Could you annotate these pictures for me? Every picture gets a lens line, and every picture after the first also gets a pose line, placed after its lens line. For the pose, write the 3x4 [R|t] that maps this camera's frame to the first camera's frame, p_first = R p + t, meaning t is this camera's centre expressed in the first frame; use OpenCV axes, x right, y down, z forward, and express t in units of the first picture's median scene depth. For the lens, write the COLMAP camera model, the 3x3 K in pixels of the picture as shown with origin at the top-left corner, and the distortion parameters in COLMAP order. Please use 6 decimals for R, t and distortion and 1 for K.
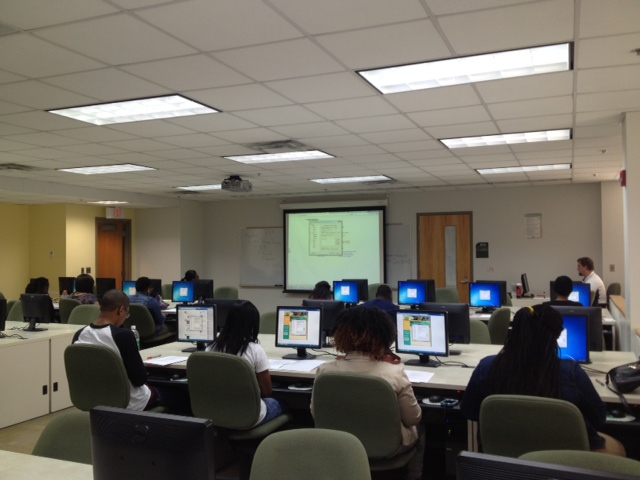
lens RADIAL K [[598.3, 0, 320.0], [0, 598.3, 240.0], [0, 0, 1]] dist [0.110144, -0.228561]
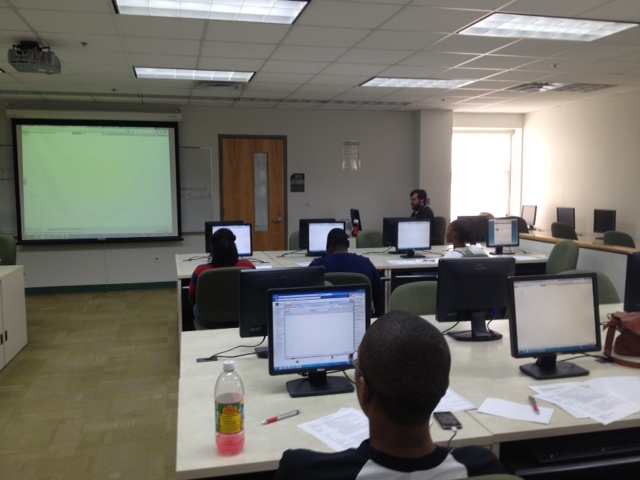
lens RADIAL K [[598.3, 0, 320.0], [0, 598.3, 240.0], [0, 0, 1]] dist [0.110144, -0.228561]
pose [[0.805477, -0.048527, 0.590637, -0.203778], [-0.011744, 0.995139, 0.097777, 0.013861], [-0.592511, -0.085694, 0.800992, 0.287210]]
